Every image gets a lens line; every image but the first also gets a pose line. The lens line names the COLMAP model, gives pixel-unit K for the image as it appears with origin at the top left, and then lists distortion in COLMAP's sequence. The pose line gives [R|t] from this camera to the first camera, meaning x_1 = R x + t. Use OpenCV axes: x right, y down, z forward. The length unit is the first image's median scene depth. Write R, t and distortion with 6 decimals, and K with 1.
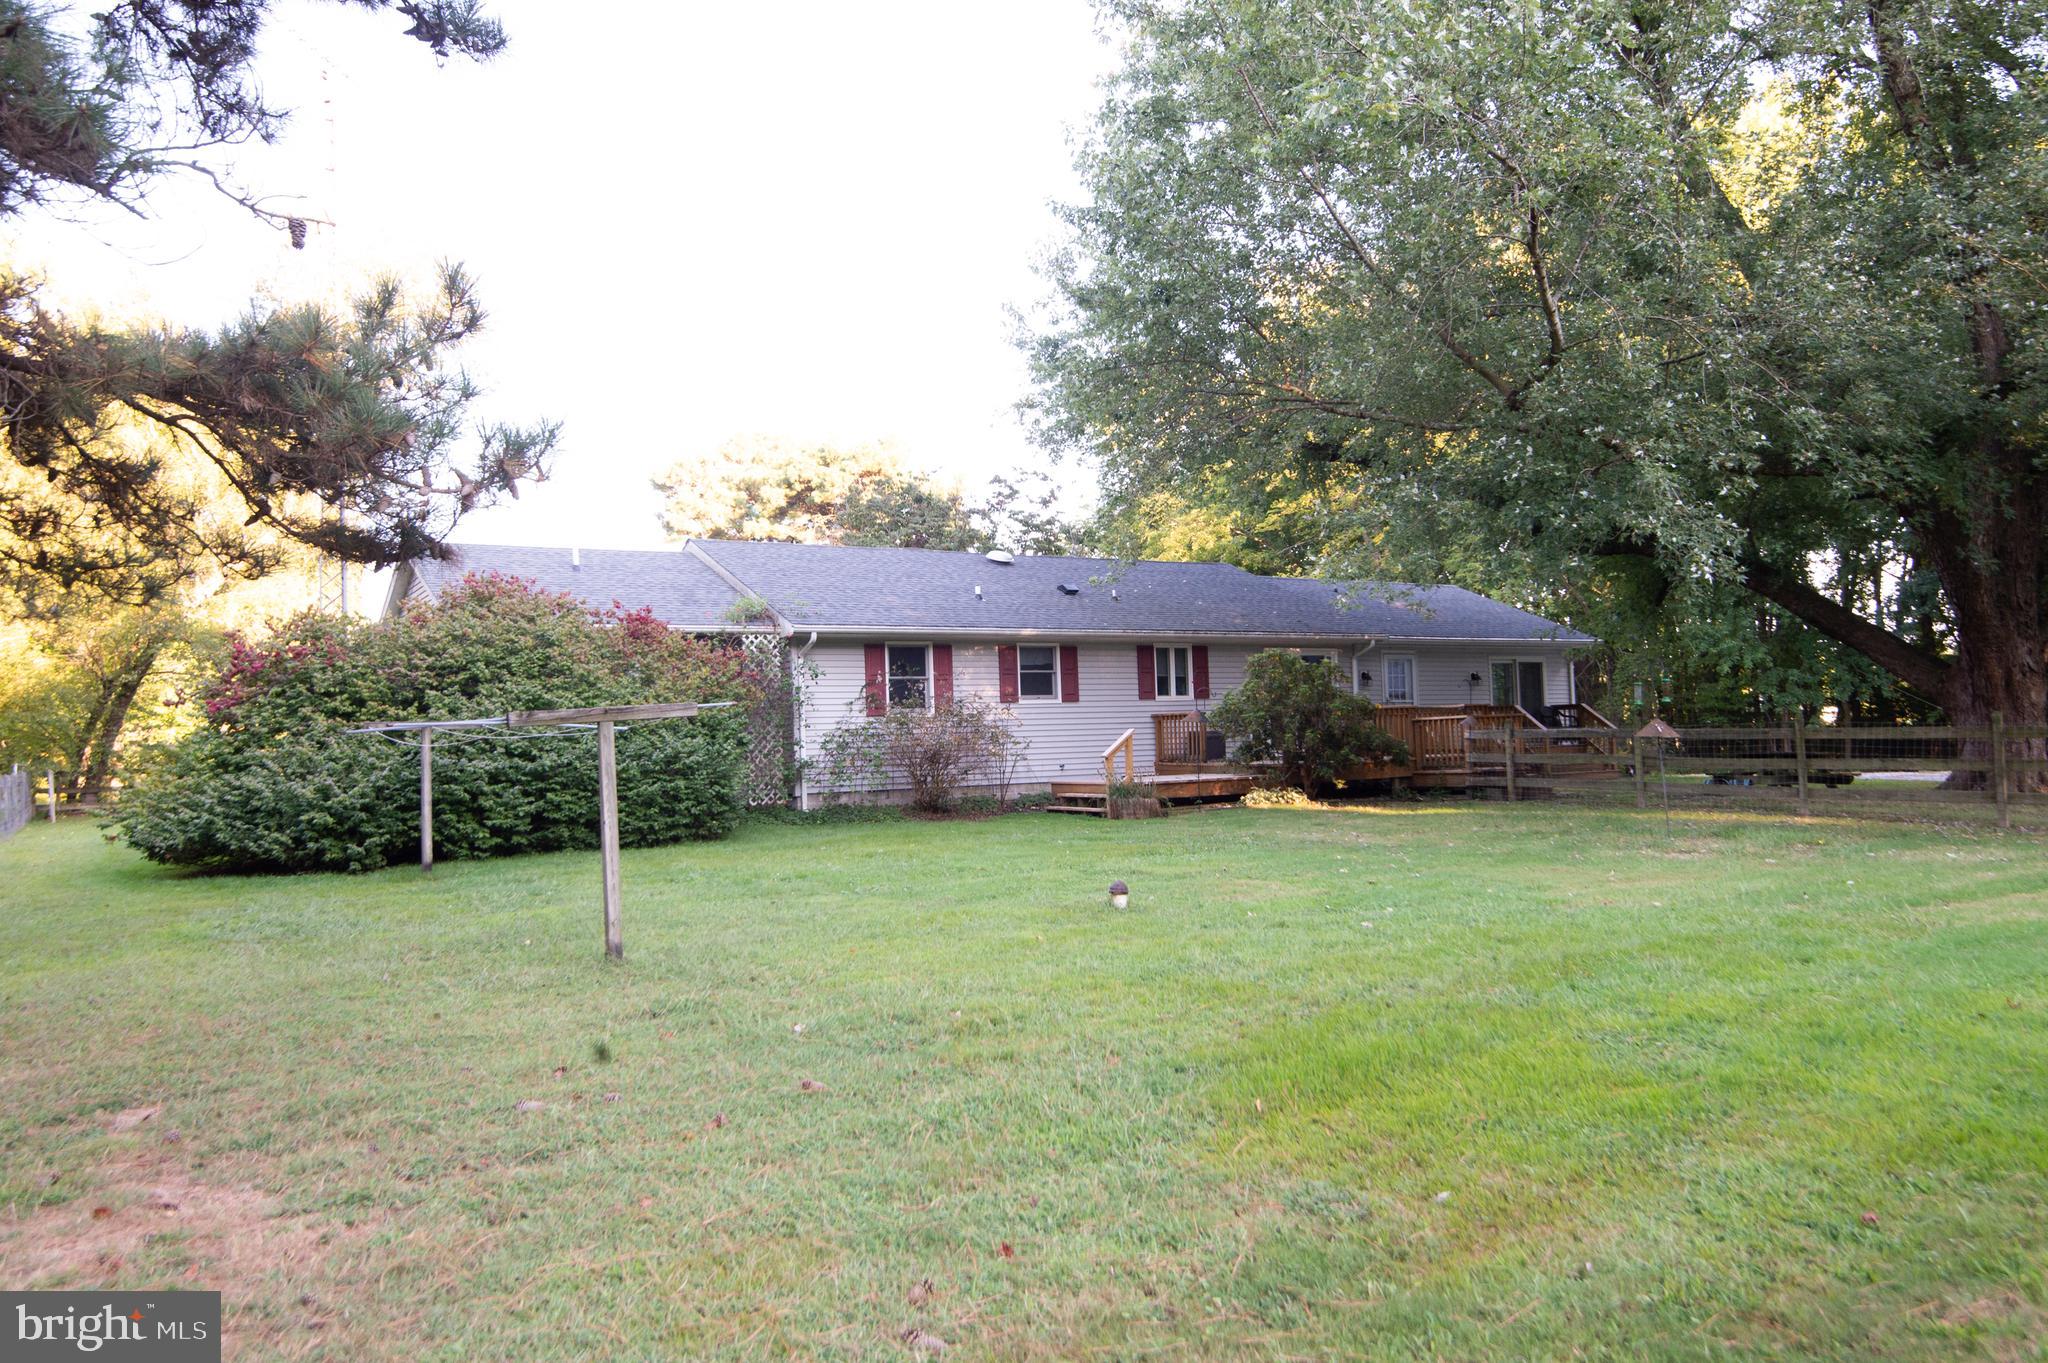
lens RADIAL K [[1506.7, 0, 1024.0], [0, 1506.7, 681.5], [0, 0, 1]] dist [0.002687, 0.001392]
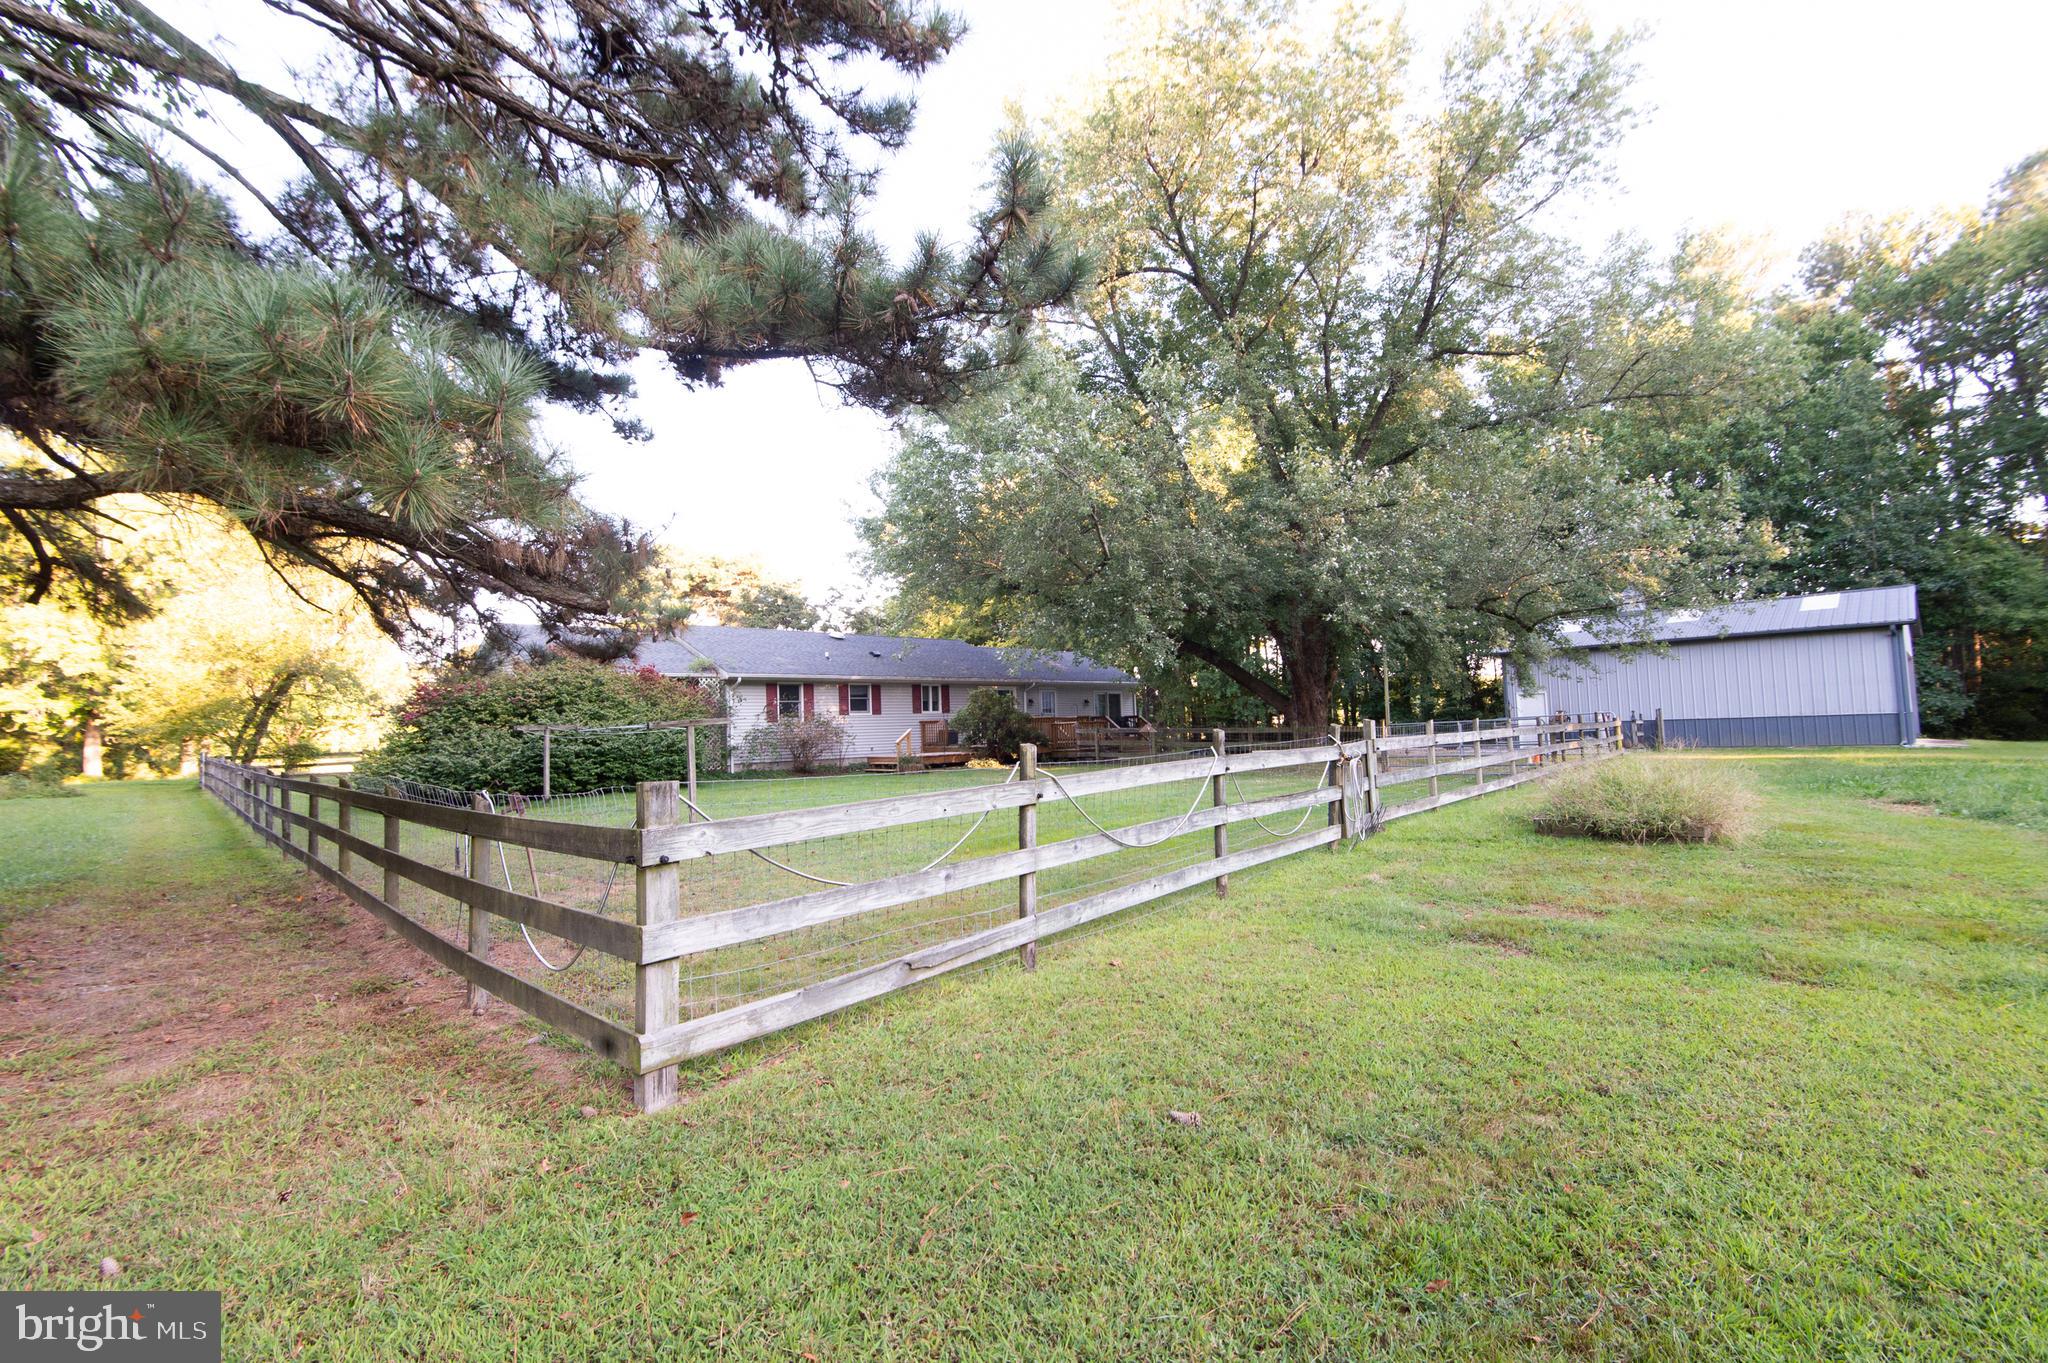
lens RADIAL K [[913.5, 0, 1028.1], [0, 913.5, 674.8], [0, 0, 1]] dist [0.040646, -0.027527]
pose [[0.978197, 0.011232, 0.207373, -0.023024], [-0.005605, 0.999601, -0.027702, -0.005574], [-0.207602, 0.025936, 0.977870, -0.172527]]
